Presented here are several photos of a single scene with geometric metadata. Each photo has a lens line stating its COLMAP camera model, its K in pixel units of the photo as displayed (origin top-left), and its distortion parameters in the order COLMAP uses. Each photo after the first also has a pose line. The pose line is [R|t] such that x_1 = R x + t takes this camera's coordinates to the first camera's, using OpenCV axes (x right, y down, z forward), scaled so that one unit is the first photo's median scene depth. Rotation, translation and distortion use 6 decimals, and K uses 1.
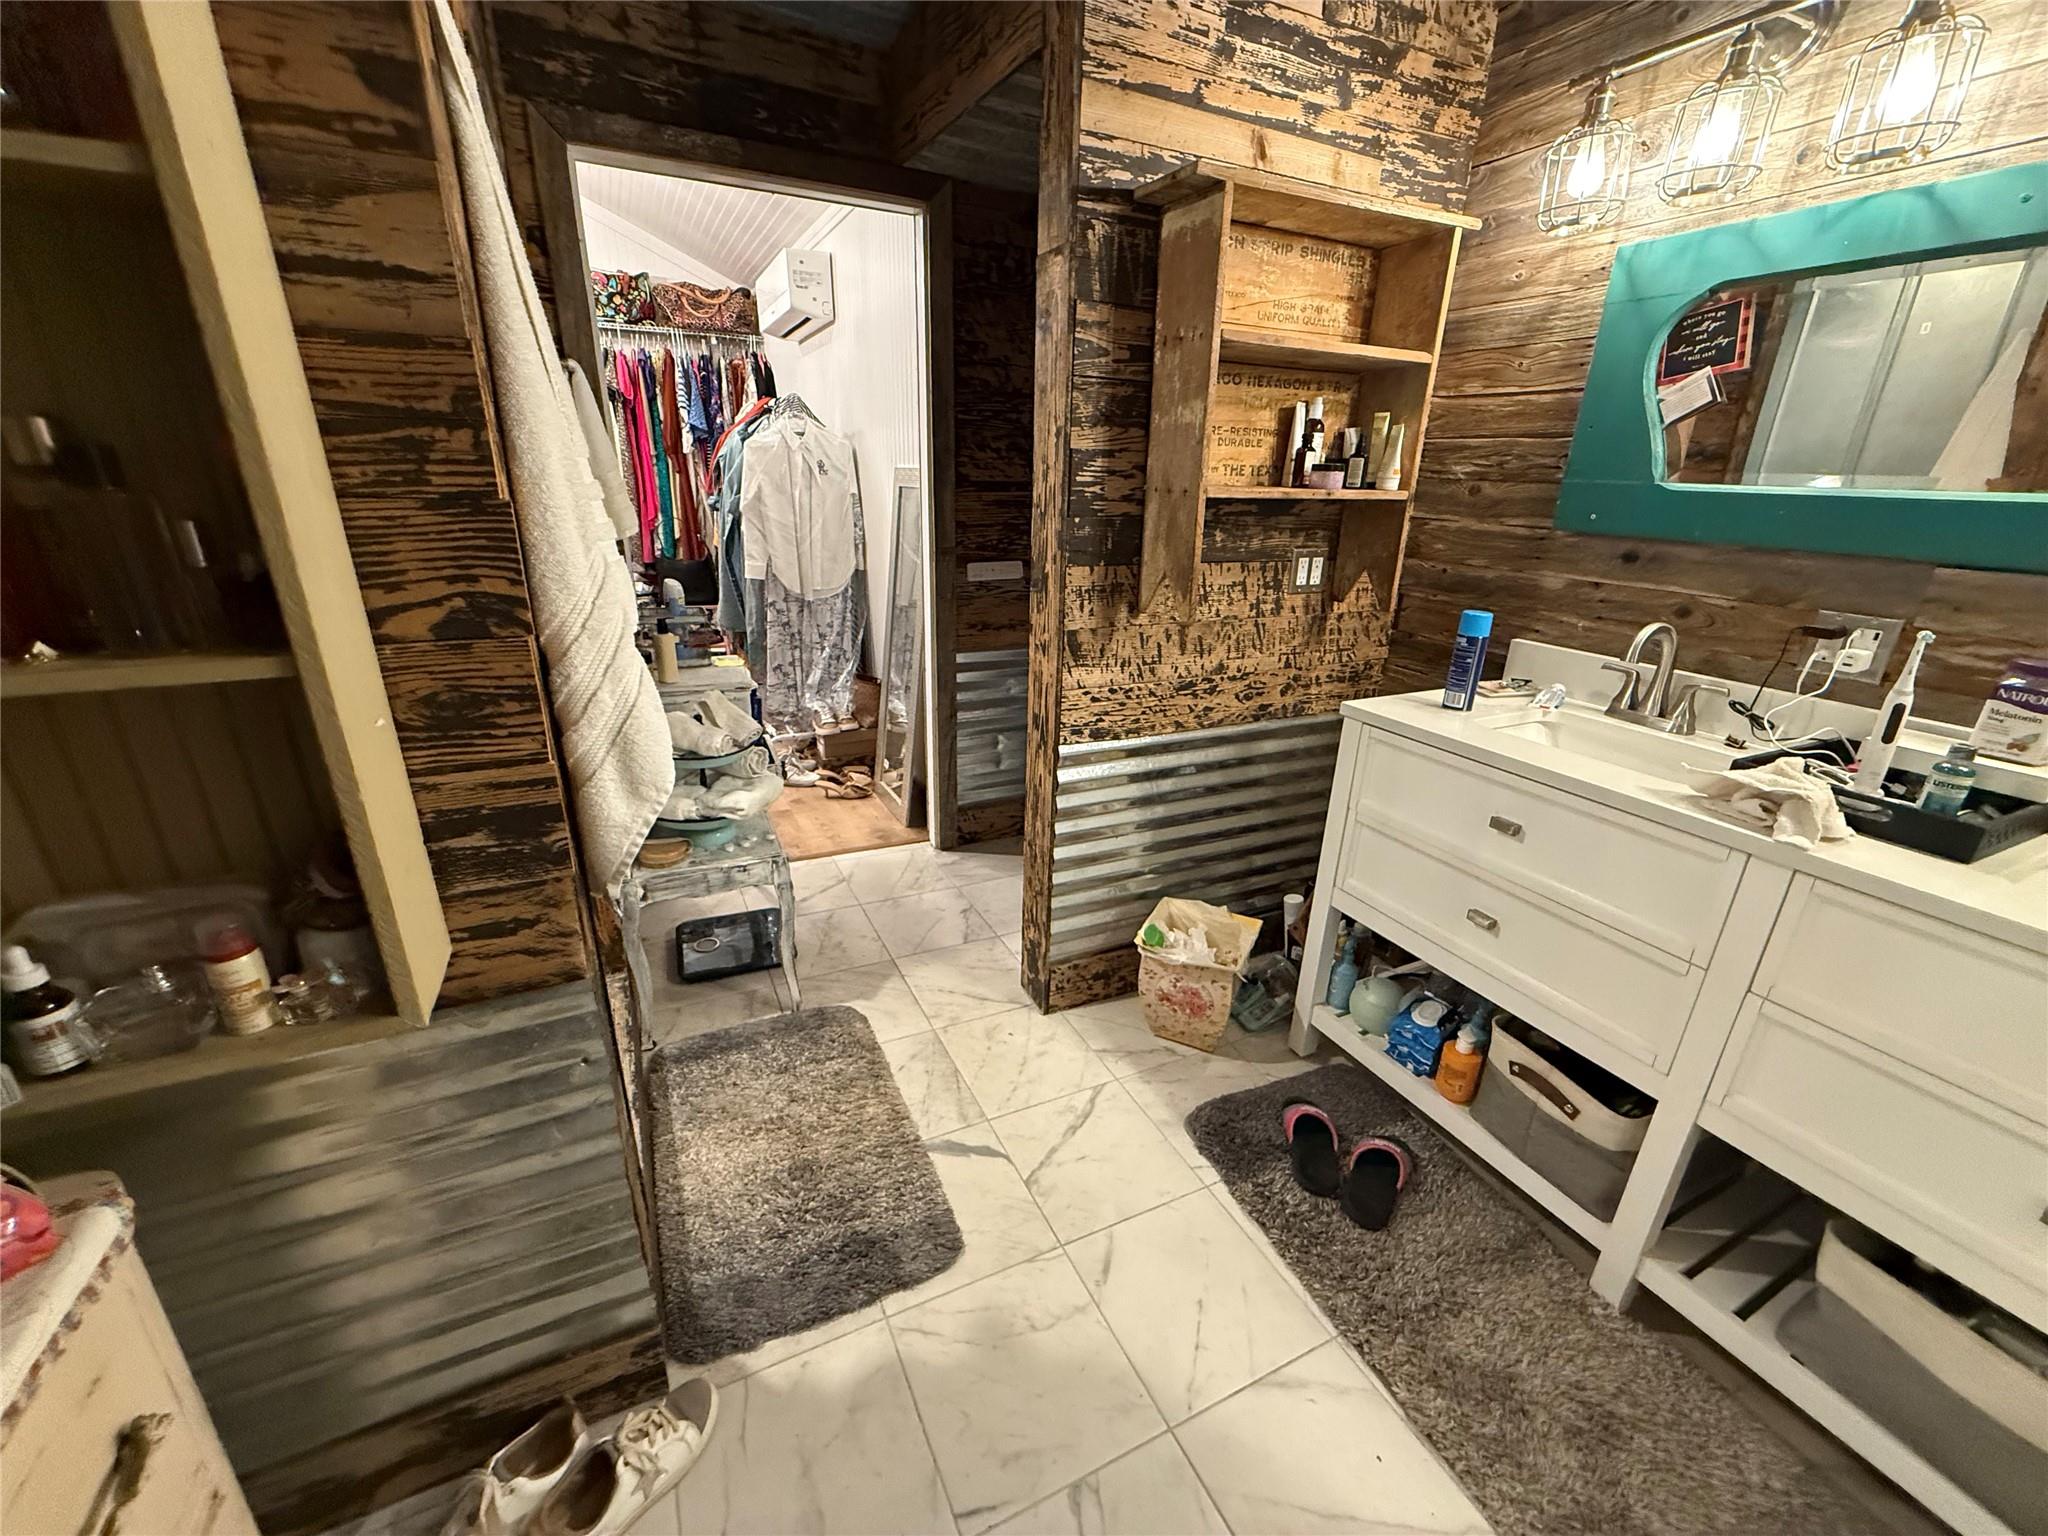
lens RADIAL K [[812.3, 0, 1016.0], [0, 812.3, 761.5], [0, 0, 1]] dist [-0.001567, 0.000407]
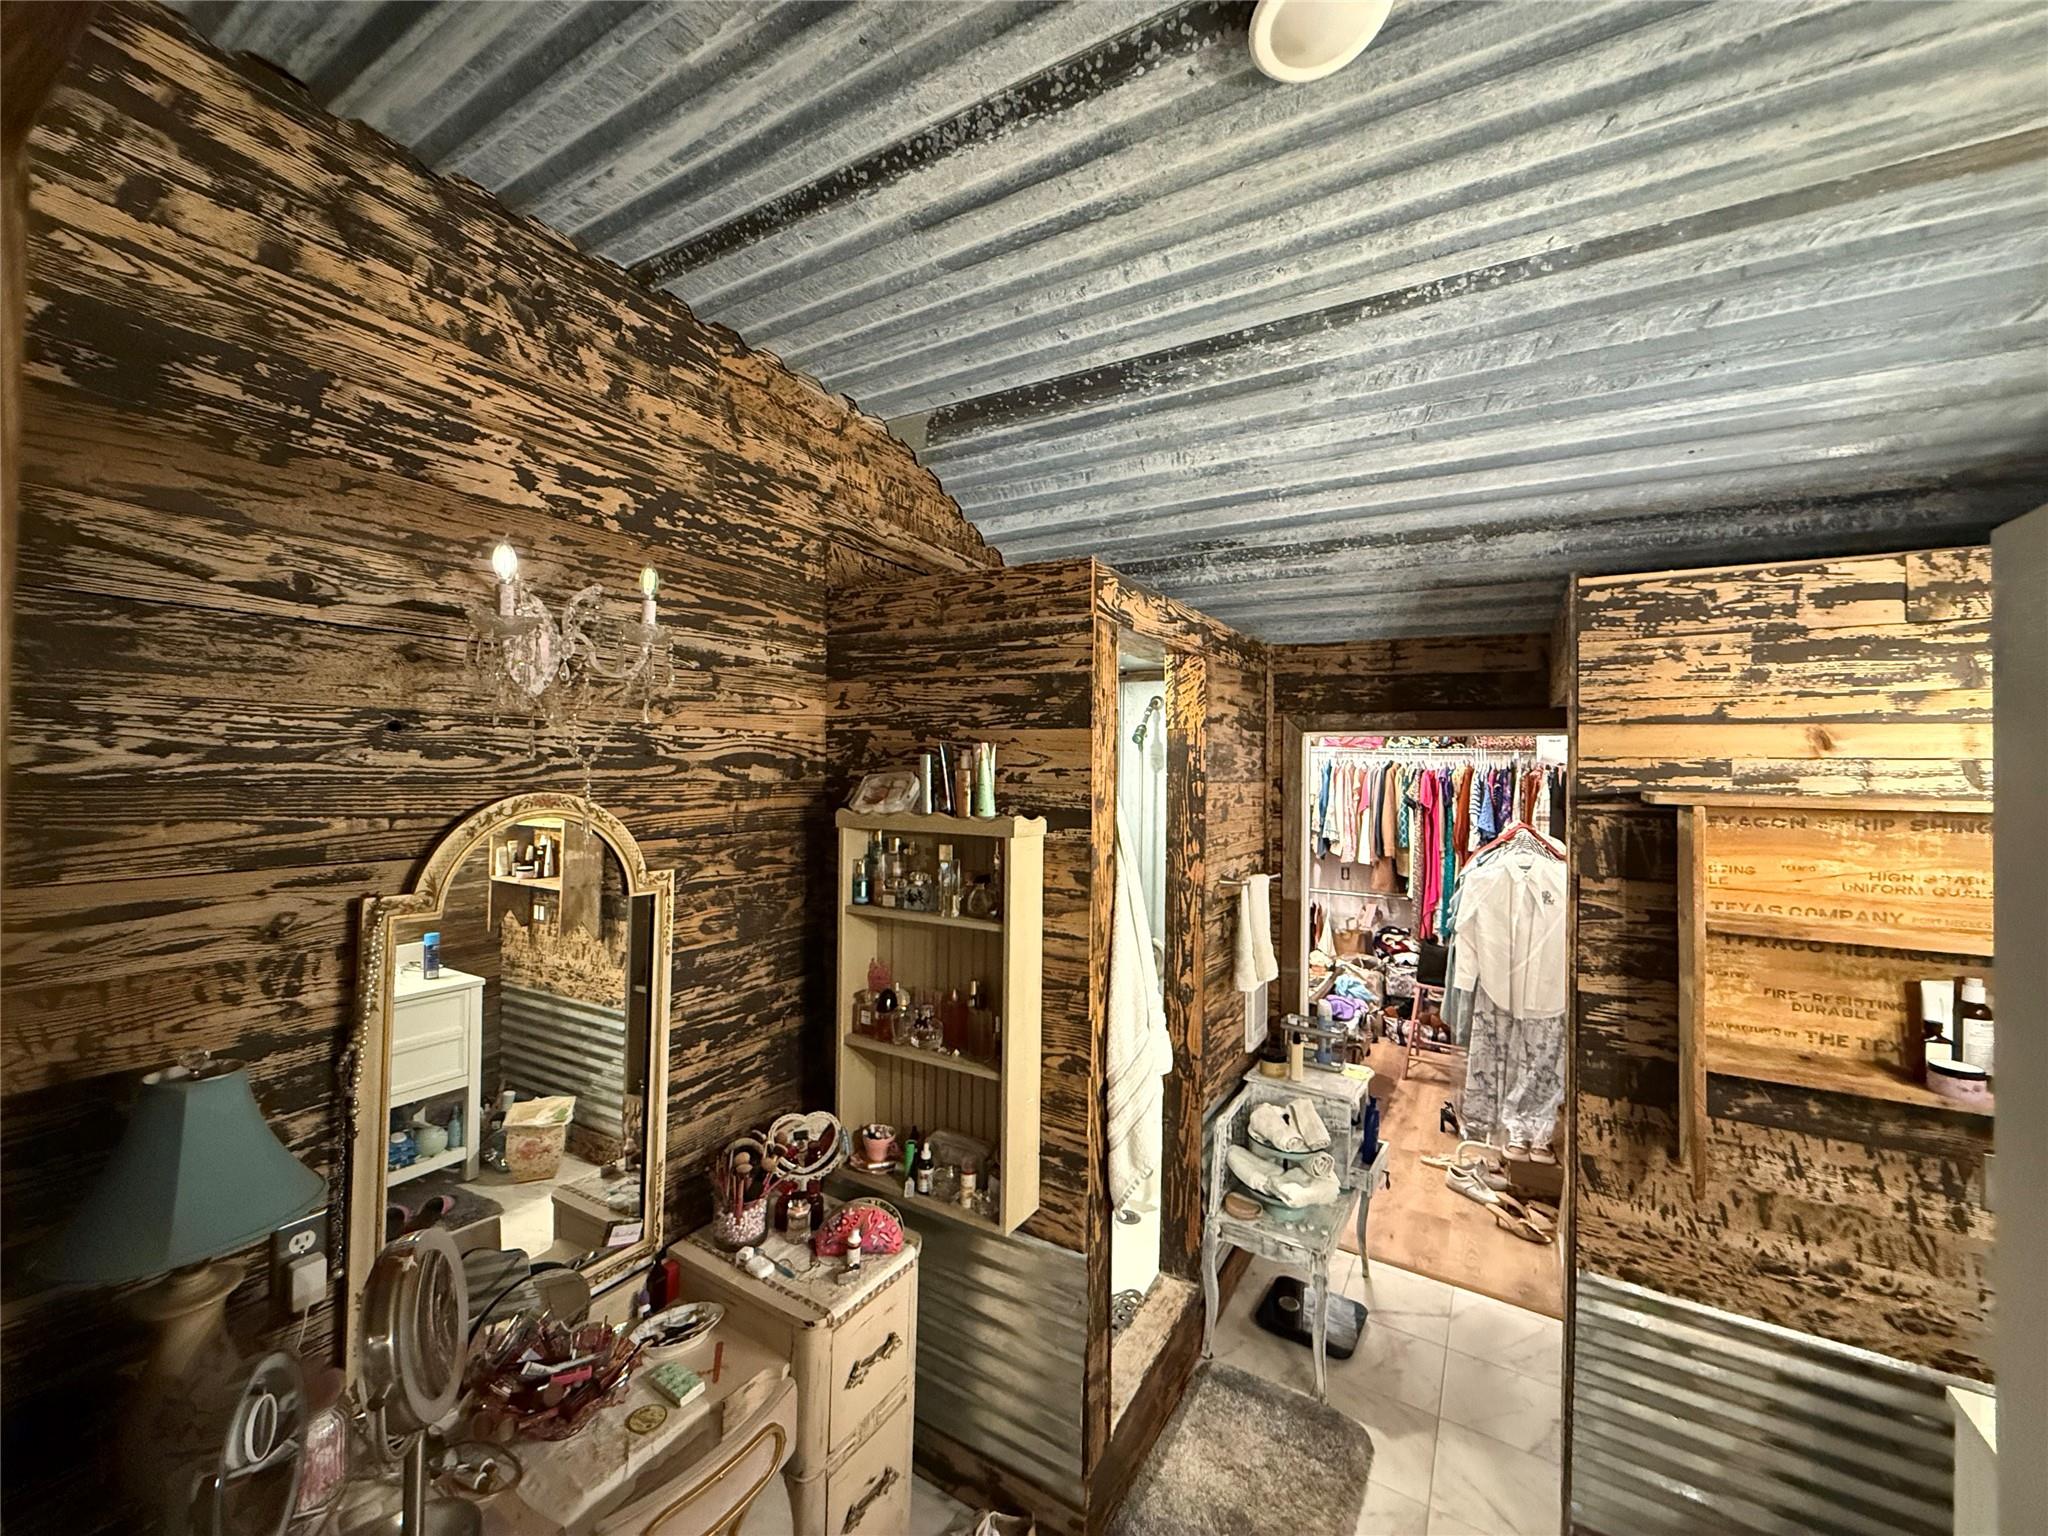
lens RADIAL K [[812.3, 0, 1029.1], [0, 812.3, 768.0], [0, 0, 1]] dist [-0.001567, 0.000407]
pose [[0.550088, -0.017258, -0.834929, 0.533672], [-0.289154, 0.934007, -0.209813, -0.192431], [0.783450, 0.356838, 0.508795, -0.260630]]
